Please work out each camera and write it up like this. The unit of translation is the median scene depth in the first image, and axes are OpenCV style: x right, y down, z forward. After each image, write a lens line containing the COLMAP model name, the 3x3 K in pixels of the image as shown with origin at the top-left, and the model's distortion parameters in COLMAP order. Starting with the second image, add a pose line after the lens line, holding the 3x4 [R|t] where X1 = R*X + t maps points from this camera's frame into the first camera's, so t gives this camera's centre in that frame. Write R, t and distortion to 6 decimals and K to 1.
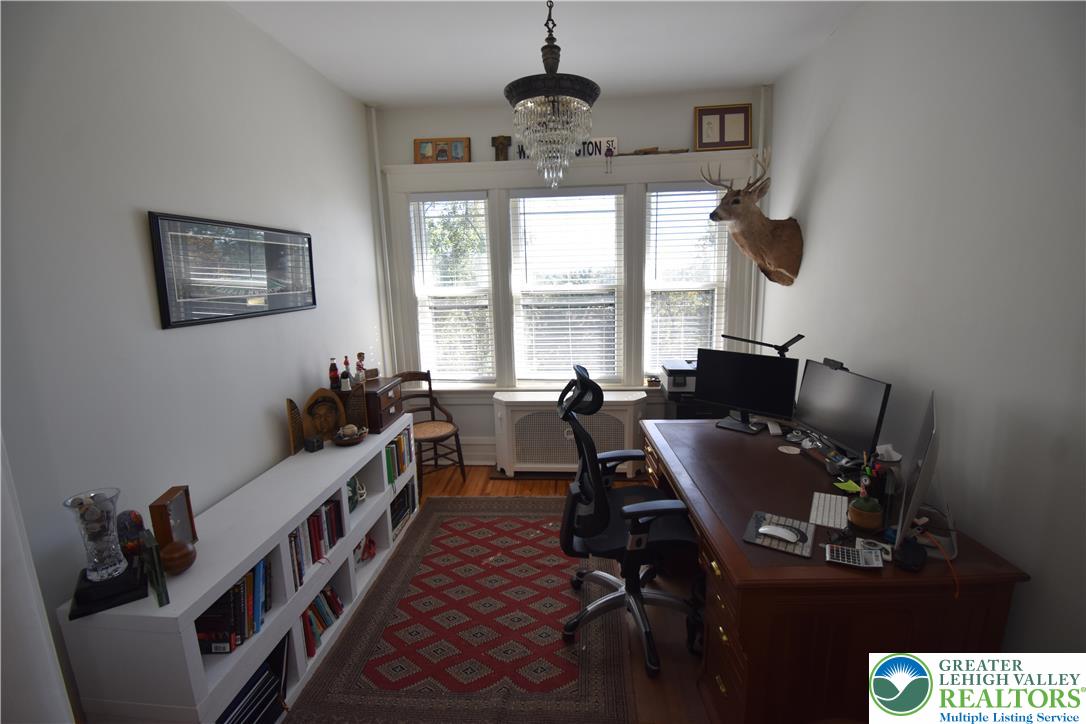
lens RADIAL K [[481.3, 0, 544.8], [0, 481.3, 364.6], [0, 0, 1]] dist [0.034135, -0.034739]
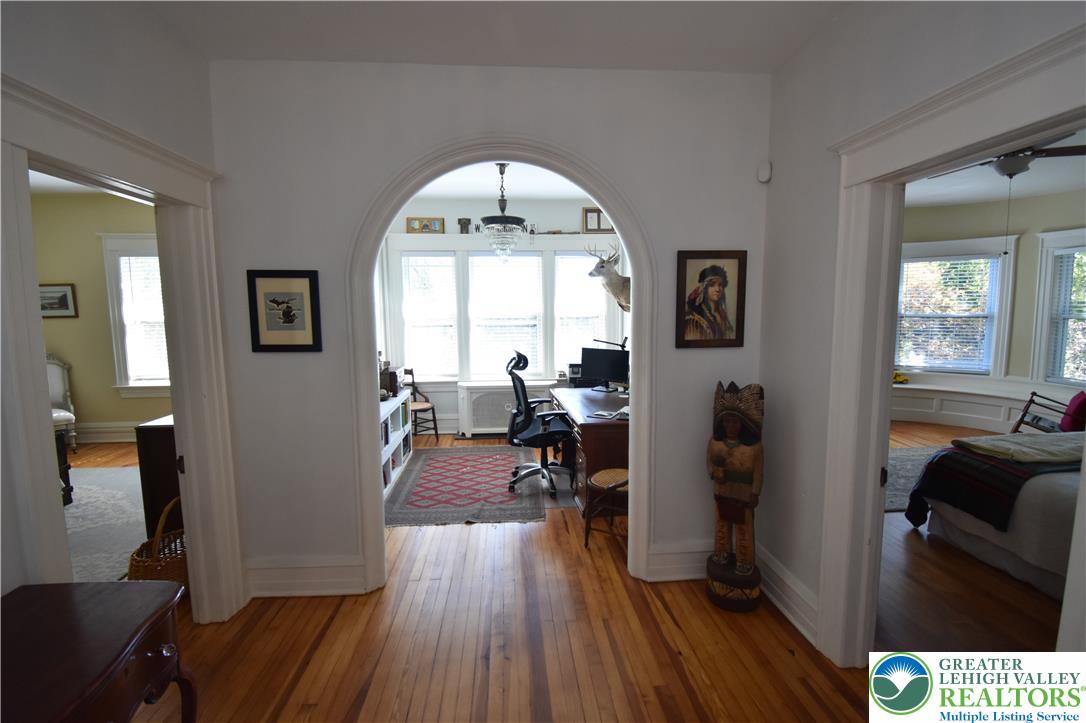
lens RADIAL K [[507.3, 0, 543.0], [0, 507.3, 361.5], [0, 0, 1]] dist [-0.017451, -0.000178]
pose [[0.990212, 0.001828, 0.139561, -0.068104], [0.009128, 0.996926, -0.077817, 0.129760], [-0.139274, 0.078329, 0.987151, -0.656612]]
